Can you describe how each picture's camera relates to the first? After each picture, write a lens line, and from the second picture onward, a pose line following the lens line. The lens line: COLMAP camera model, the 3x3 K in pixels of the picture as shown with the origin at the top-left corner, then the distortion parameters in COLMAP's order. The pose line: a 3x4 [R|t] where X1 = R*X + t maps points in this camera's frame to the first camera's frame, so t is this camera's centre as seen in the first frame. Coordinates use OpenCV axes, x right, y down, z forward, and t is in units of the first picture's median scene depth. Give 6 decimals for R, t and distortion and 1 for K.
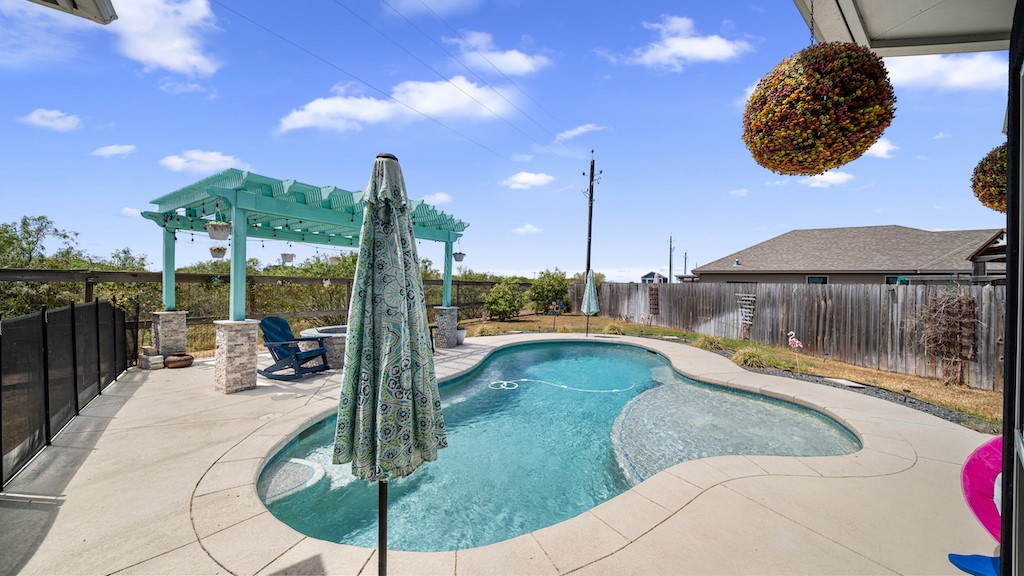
lens RADIAL K [[358.5, 0, 512.0], [0, 358.5, 288.0], [0, 0, 1]] dist [0.013356, -0.009791]
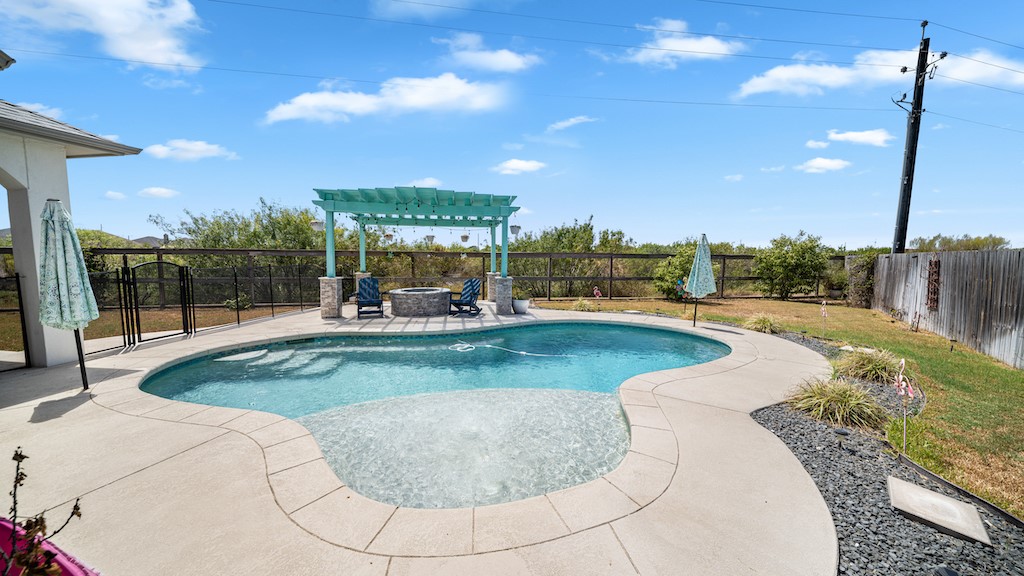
lens RADIAL K [[358.5, 0, 512.0], [0, 358.5, 288.0], [0, 0, 1]] dist [0.013356, -0.009791]
pose [[0.657447, 0.055912, -0.751423, 0.609624], [-0.005359, 0.997565, 0.069538, 0.009853], [0.753481, -0.041691, 0.656146, 0.294368]]
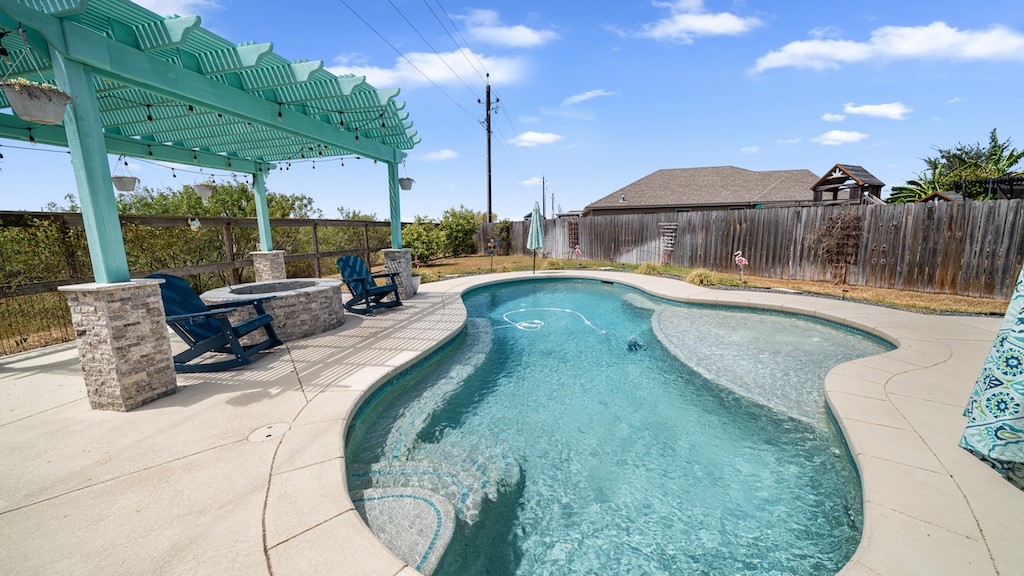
lens RADIAL K [[358.5, 0, 512.0], [0, 358.5, 288.0], [0, 0, 1]] dist [0.013356, -0.009791]
pose [[0.932914, -0.094344, 0.347522, -0.218624], [0.039880, 0.986202, 0.160674, 0.020078], [-0.357885, -0.136035, 0.923803, 0.155727]]
